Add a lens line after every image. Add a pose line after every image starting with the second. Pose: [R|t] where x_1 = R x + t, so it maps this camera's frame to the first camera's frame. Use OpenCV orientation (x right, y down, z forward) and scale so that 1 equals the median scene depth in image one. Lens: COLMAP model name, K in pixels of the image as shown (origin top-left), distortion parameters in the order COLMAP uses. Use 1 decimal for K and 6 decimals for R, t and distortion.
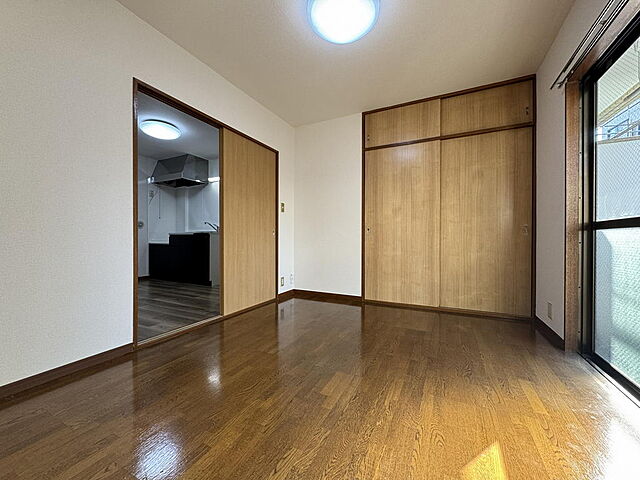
lens RADIAL K [[256.2, 0, 320.0], [0, 256.2, 240.0], [0, 0, 1]] dist [-0.000995, -0.000085]
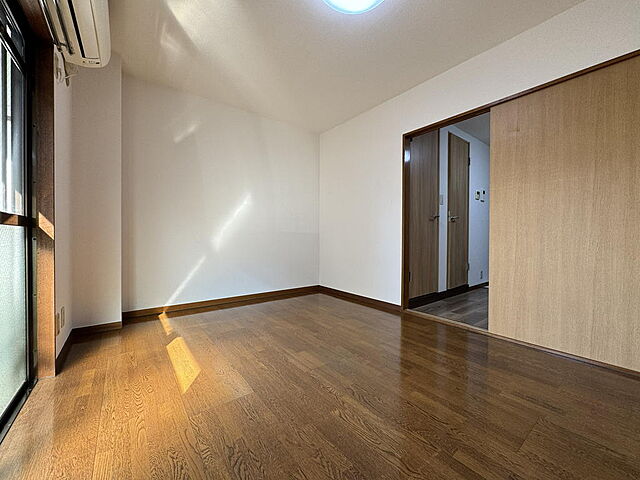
lens RADIAL K [[256.2, 0, 320.0], [0, 256.2, 240.0], [0, 0, 1]] dist [-0.000995, -0.000085]
pose [[-0.433780, 0.009492, -0.900969, 0.642241], [-0.011189, 0.999811, 0.015920, -0.013743], [0.900949, 0.016987, -0.433592, 0.891140]]
